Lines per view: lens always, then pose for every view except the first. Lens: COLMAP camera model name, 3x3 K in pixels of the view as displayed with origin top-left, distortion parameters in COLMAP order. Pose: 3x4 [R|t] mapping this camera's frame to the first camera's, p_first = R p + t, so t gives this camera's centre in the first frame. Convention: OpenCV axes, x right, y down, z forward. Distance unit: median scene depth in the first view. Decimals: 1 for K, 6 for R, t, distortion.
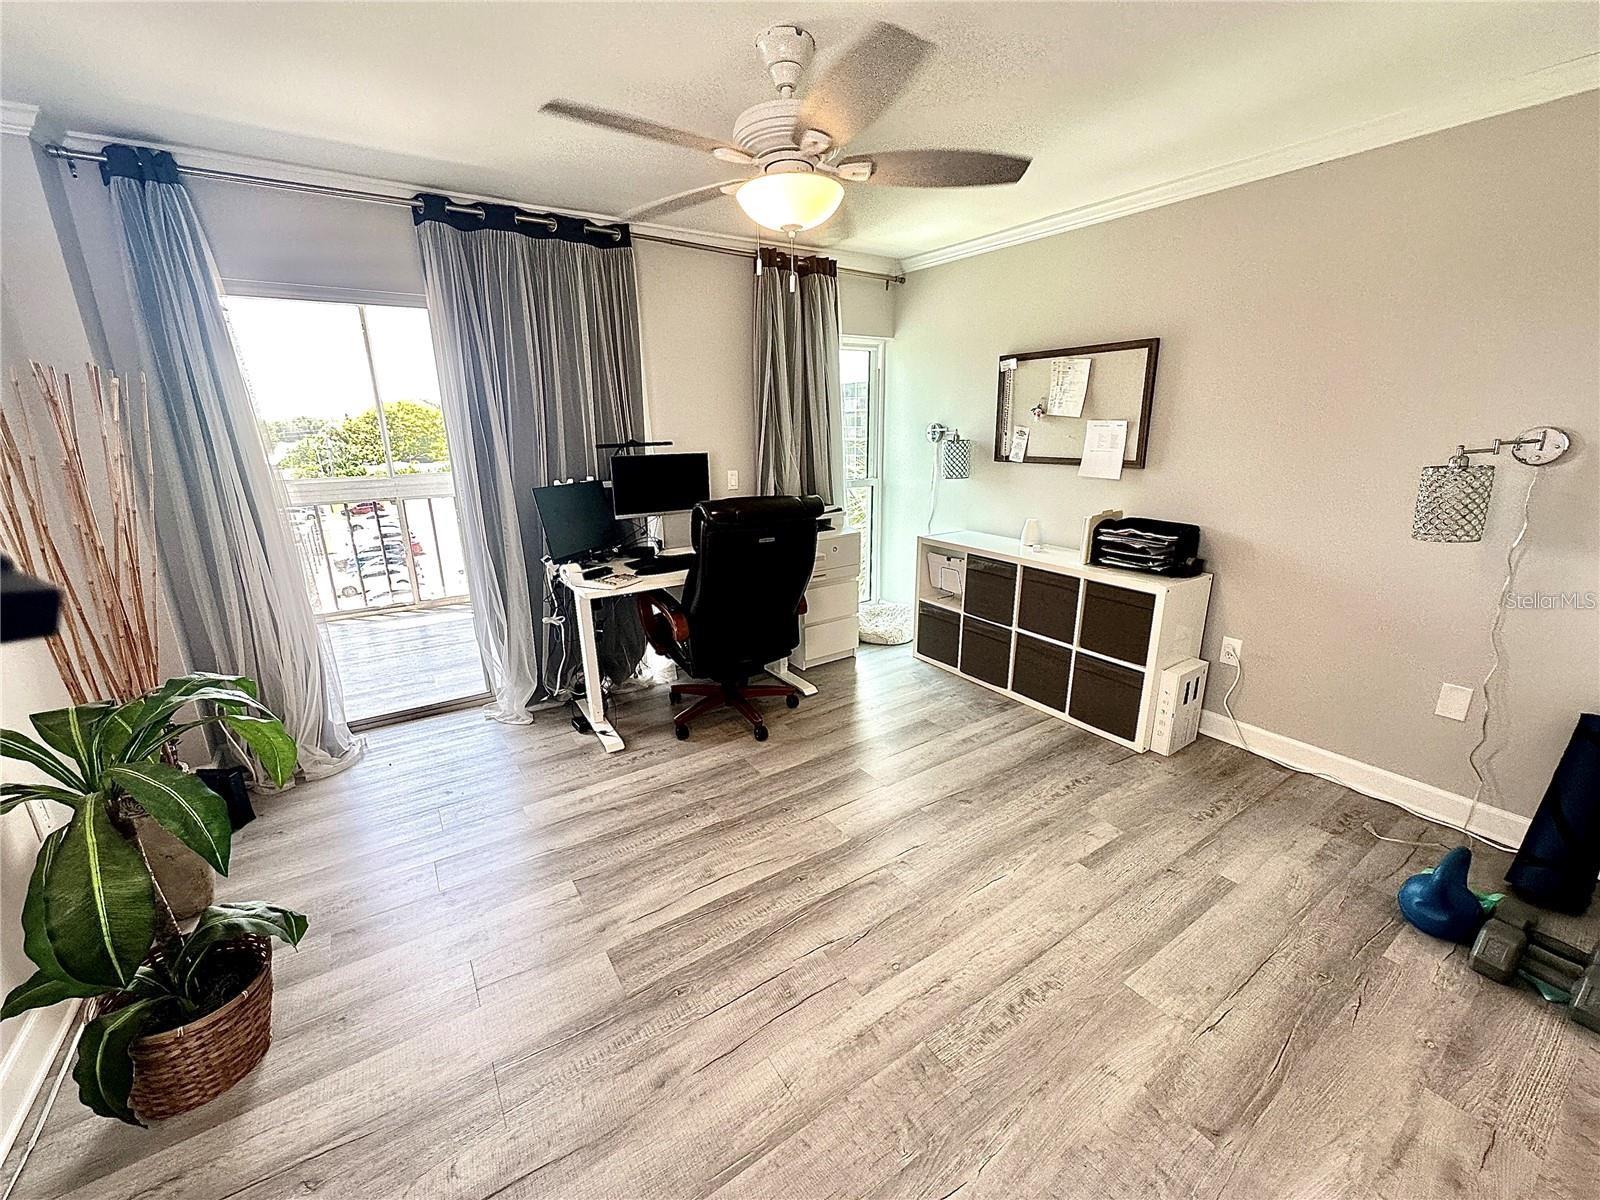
lens RADIAL K [[641.2, 0, 801.3], [0, 641.2, 600.6], [0, 0, 1]] dist [-0.002659, 0.000781]
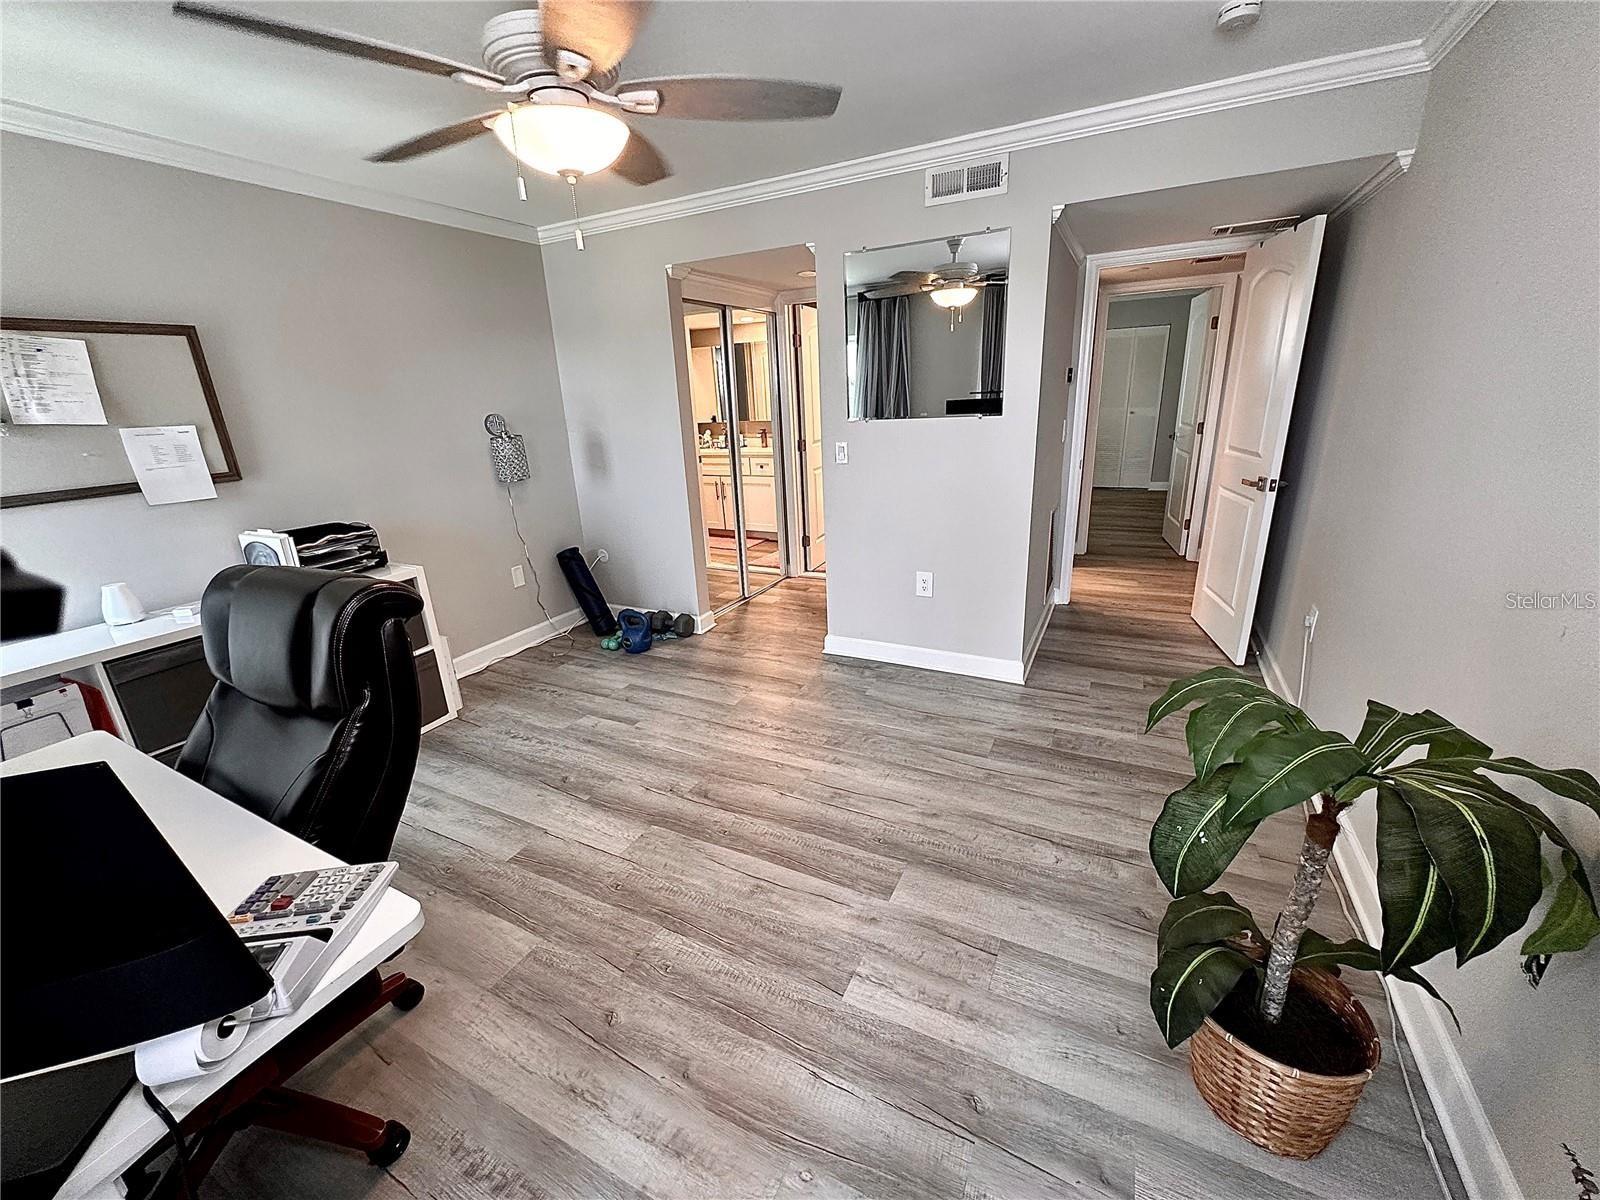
lens RADIAL K [[641.2, 0, 799.3], [0, 641.2, 595.8], [0, 0, 1]] dist [-0.002659, 0.000781]
pose [[-0.490811, -0.233913, 0.839279, -0.790439], [0.282583, 0.868475, 0.407305, -0.279600], [-0.824167, 0.437076, -0.360158, 1.017572]]
